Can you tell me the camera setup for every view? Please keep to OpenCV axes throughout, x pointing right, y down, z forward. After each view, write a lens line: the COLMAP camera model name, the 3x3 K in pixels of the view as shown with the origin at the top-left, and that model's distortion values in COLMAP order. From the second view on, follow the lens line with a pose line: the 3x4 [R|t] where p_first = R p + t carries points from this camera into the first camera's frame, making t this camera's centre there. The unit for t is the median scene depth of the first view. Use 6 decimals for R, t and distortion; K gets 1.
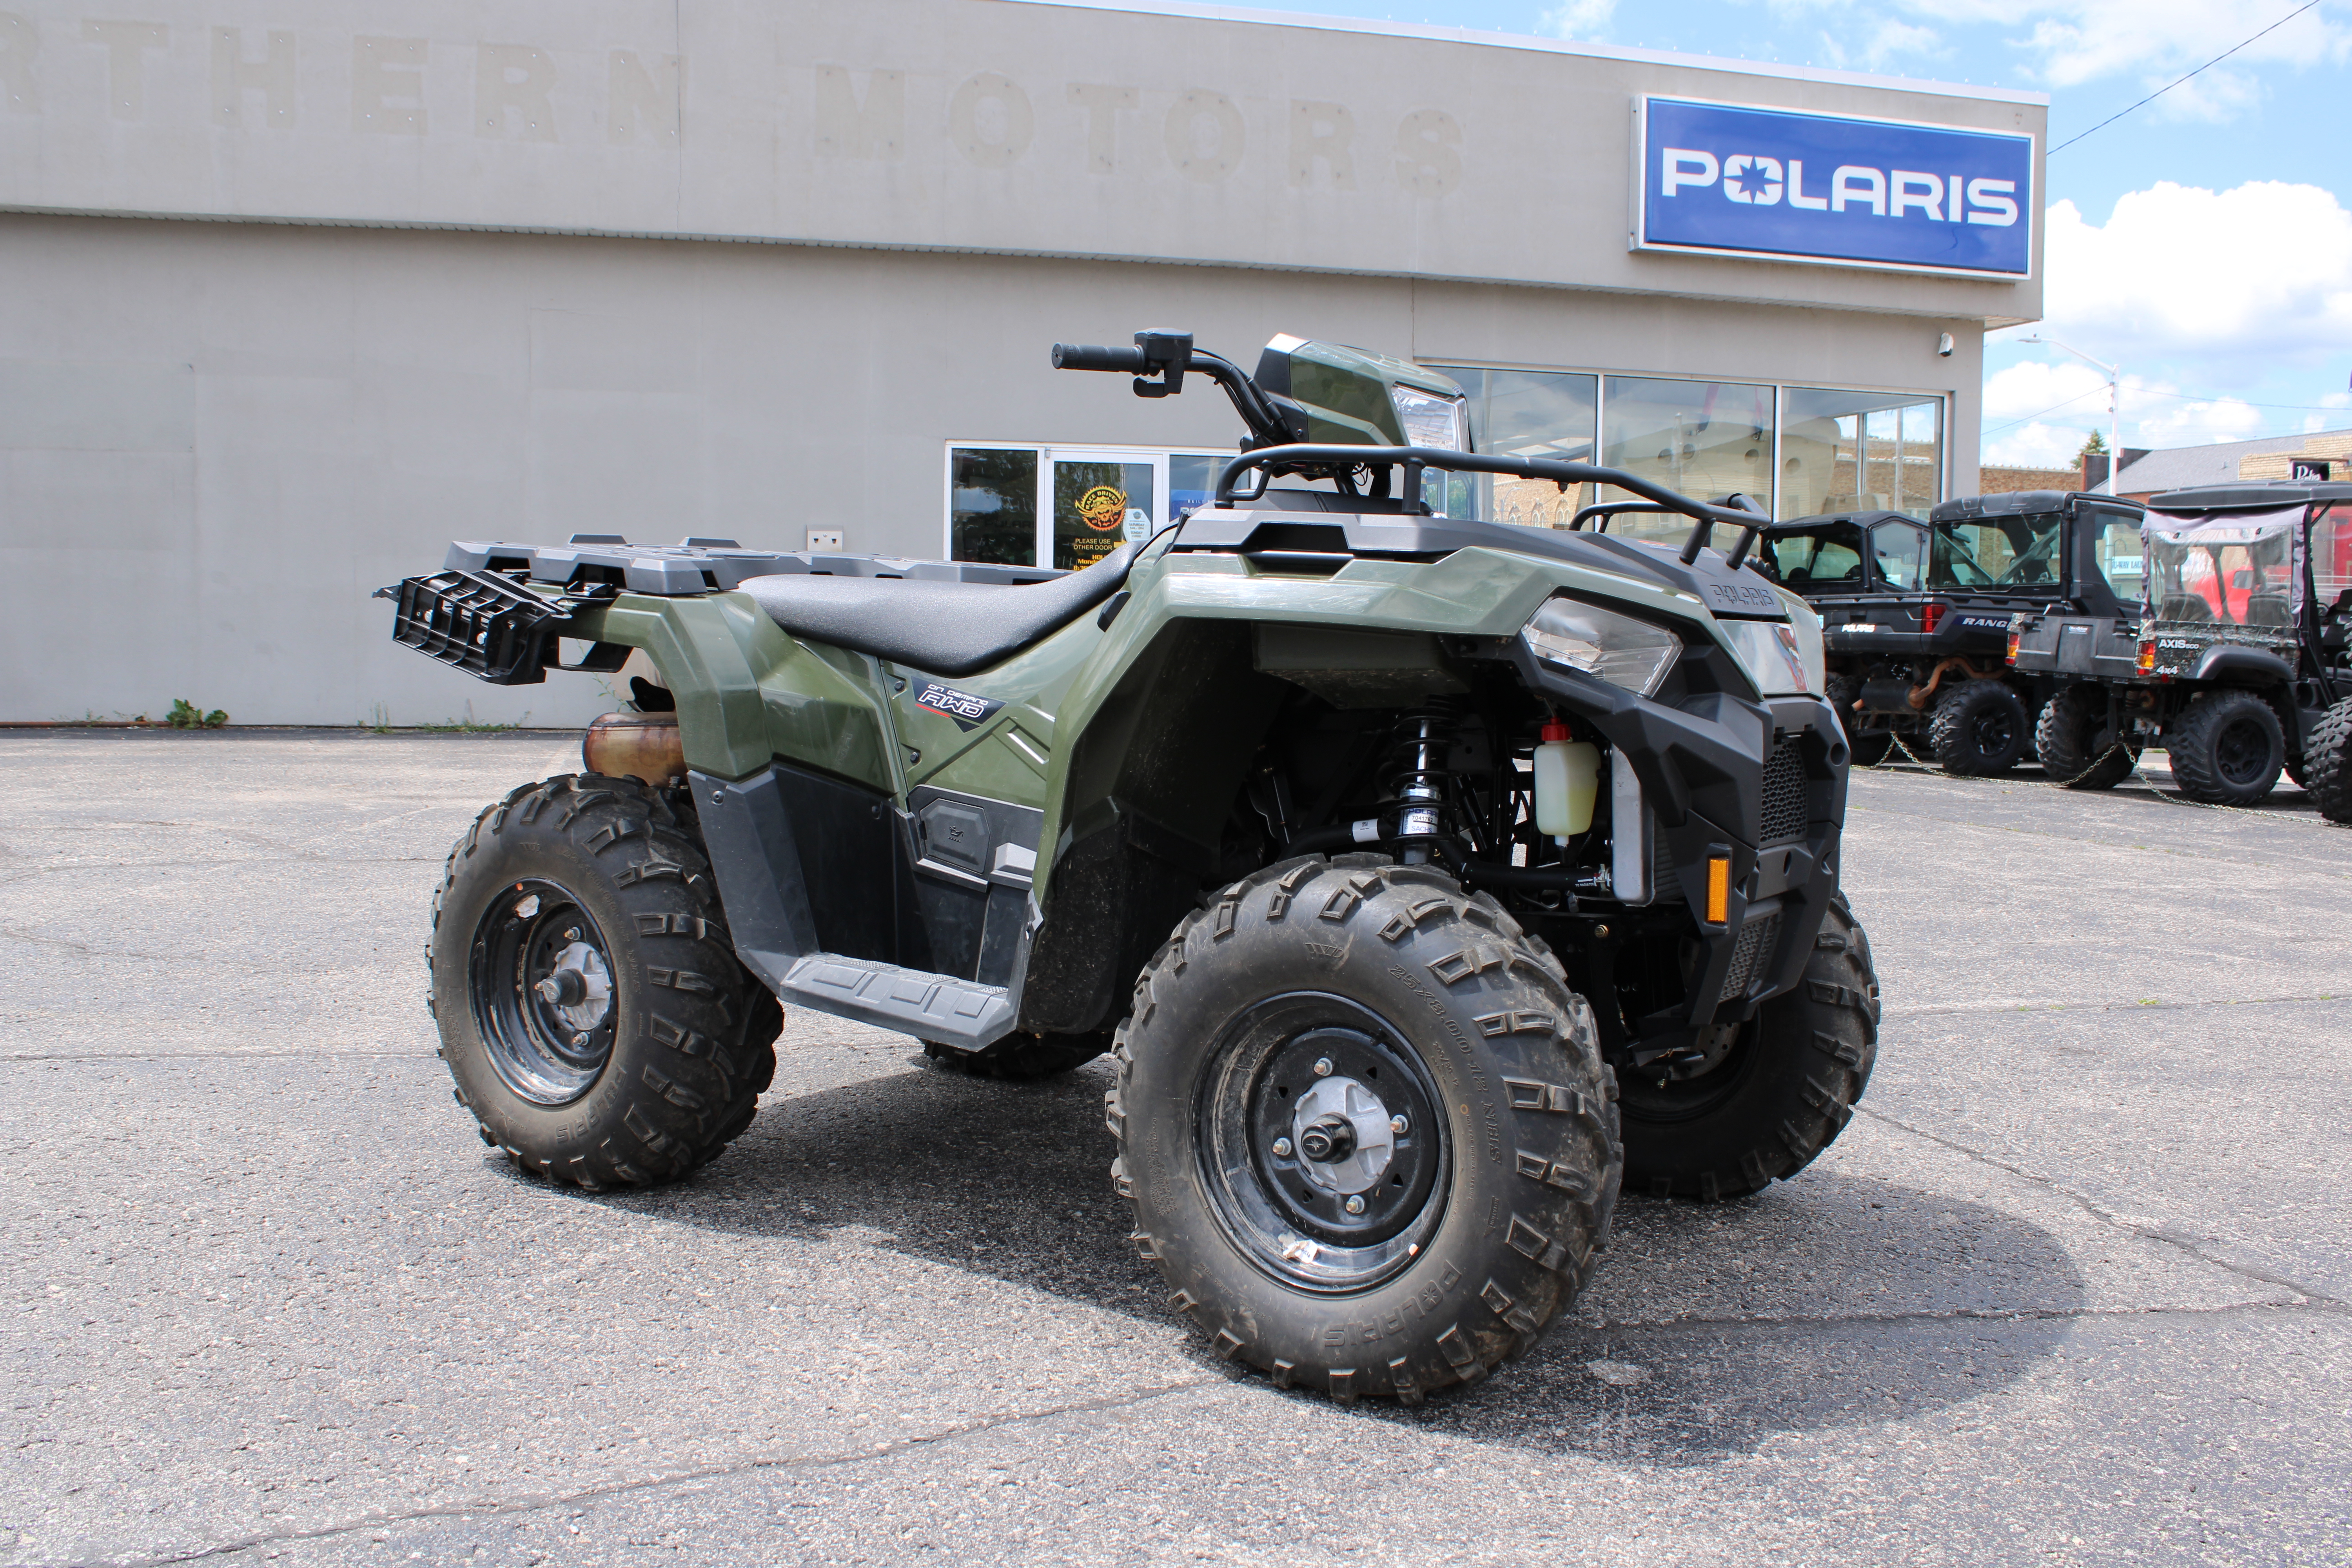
lens RADIAL K [[2158.7, 0, 1172.3], [0, 2158.7, 782.6], [0, 0, 1]] dist [-0.100023, 0.010498]
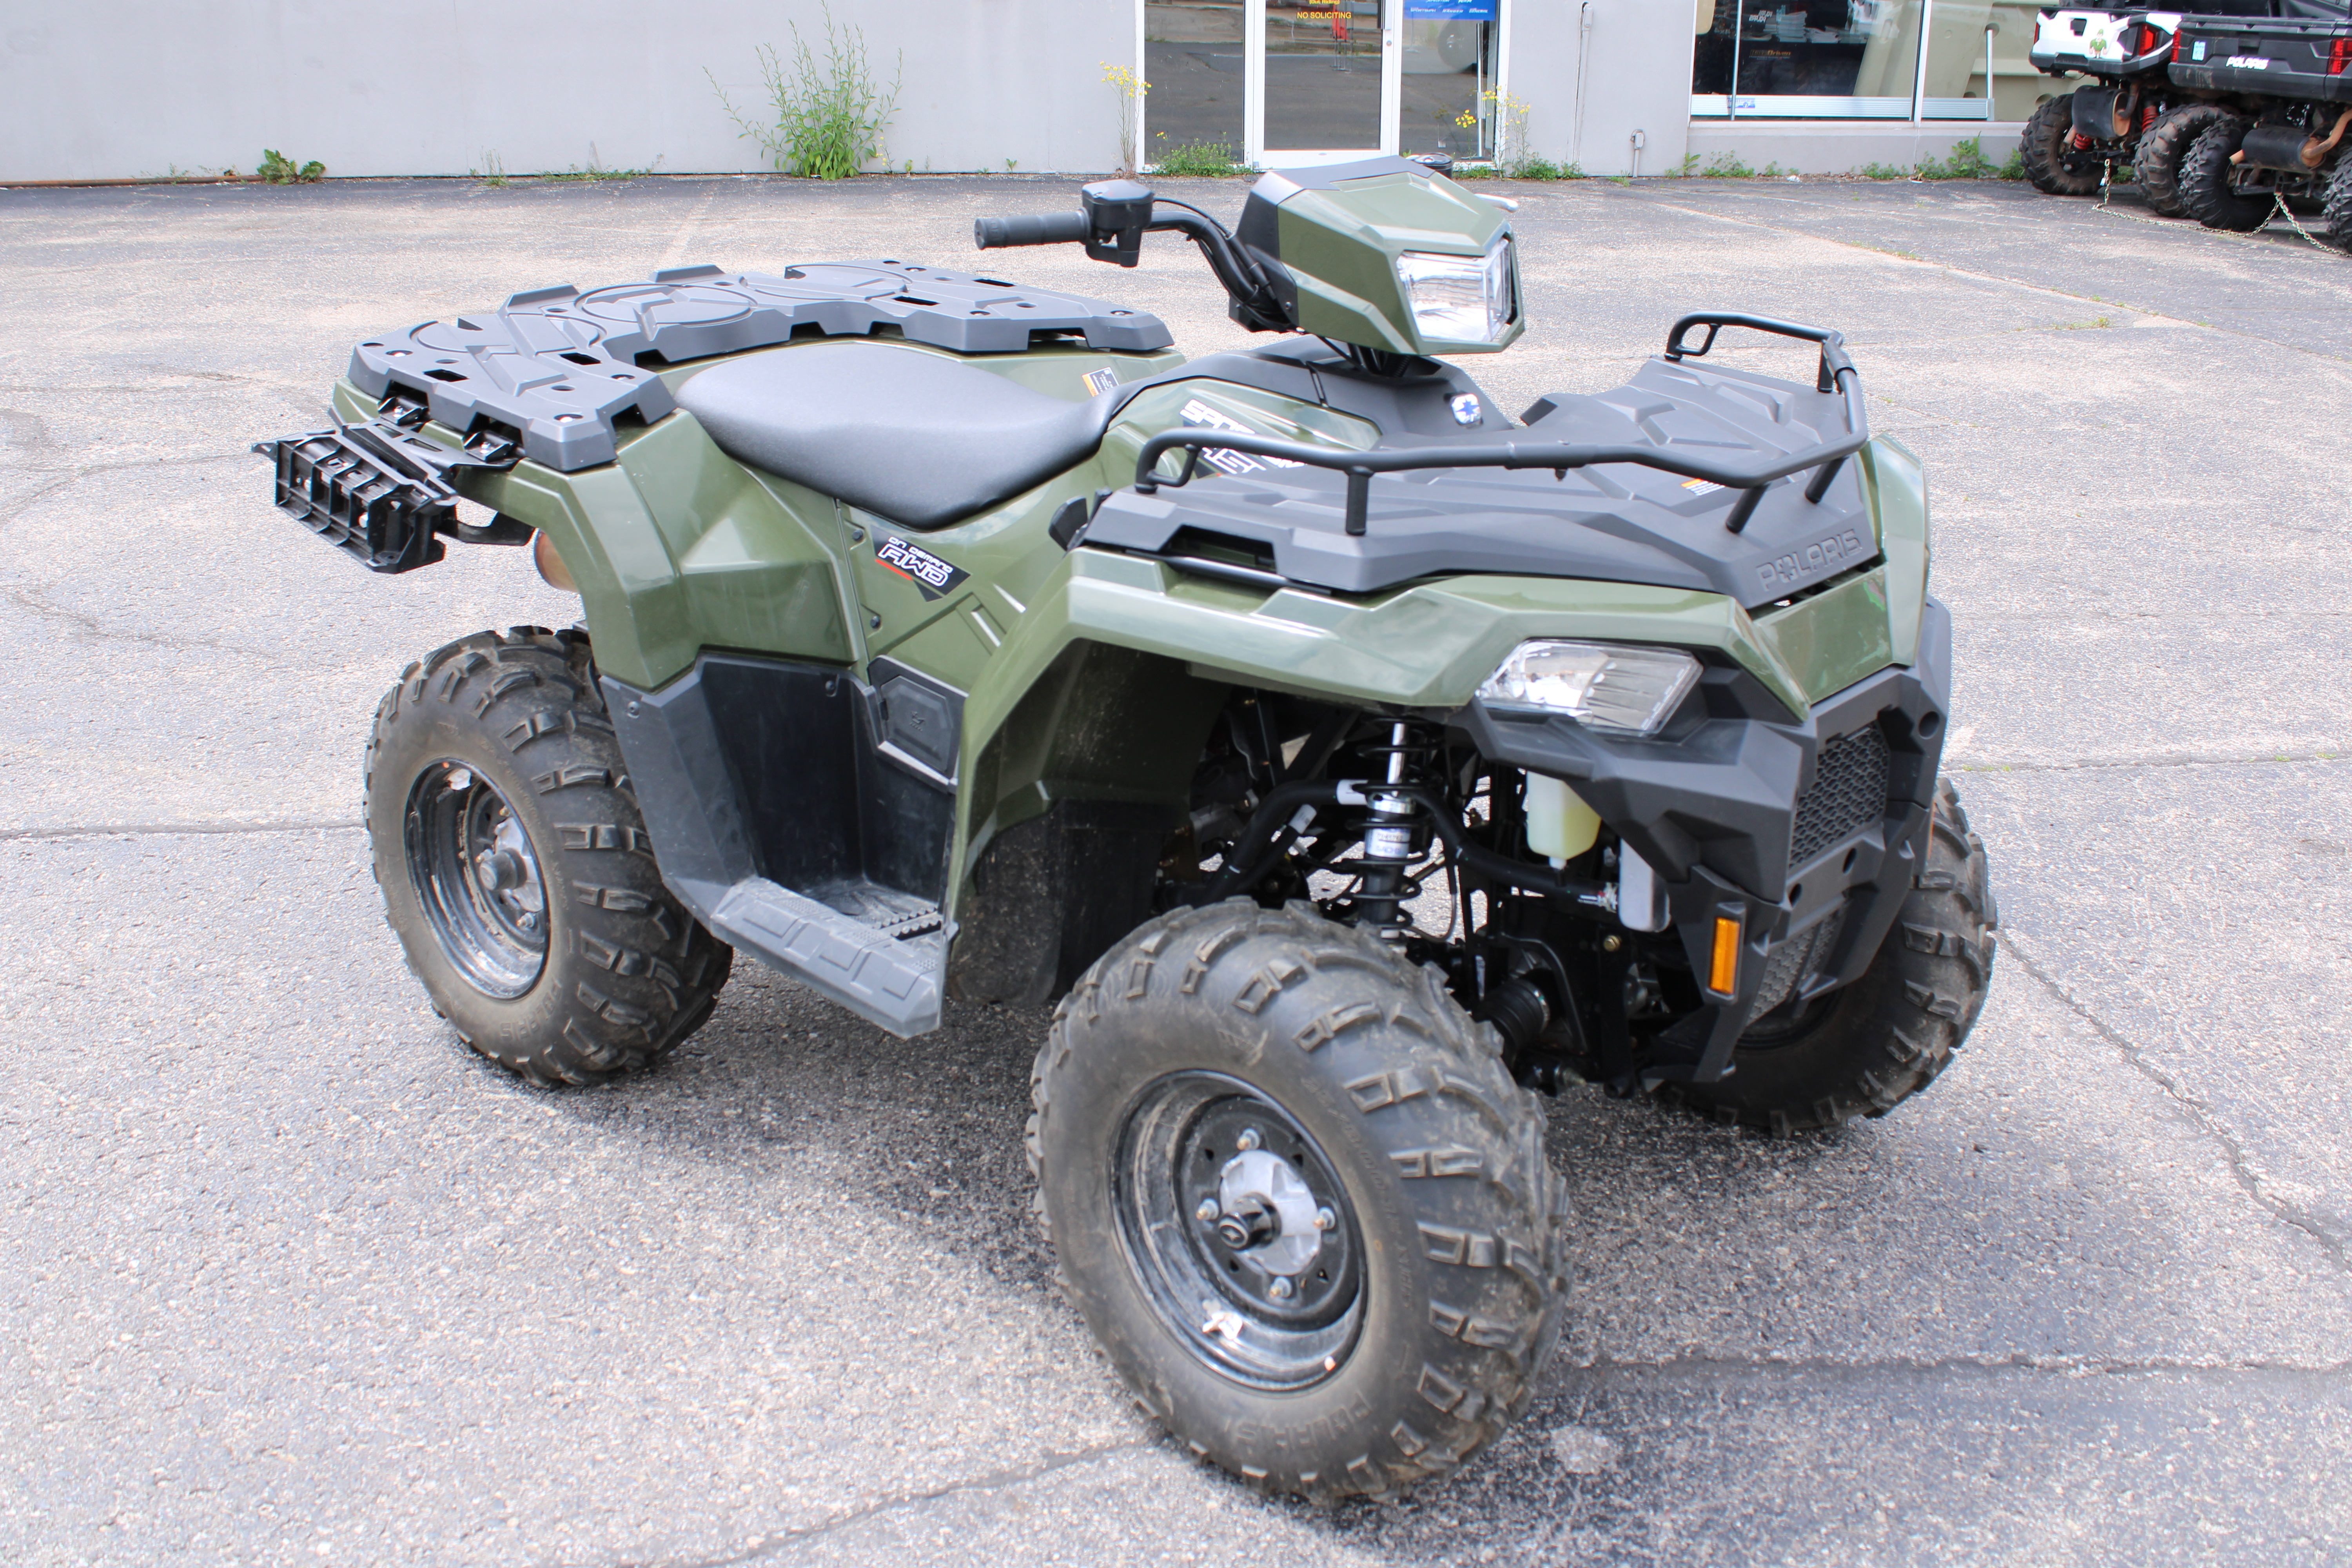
lens RADIAL K [[2427.2, 0, 1170.3], [0, 2427.2, 781.2], [0, 0, 1]] dist [-0.074216, 0.000000]
pose [[0.992243, 0.031092, -0.120363, 0.129576], [0.003711, 0.960377, 0.278679, -0.243580], [0.124258, -0.276964, 0.952812, 0.072715]]
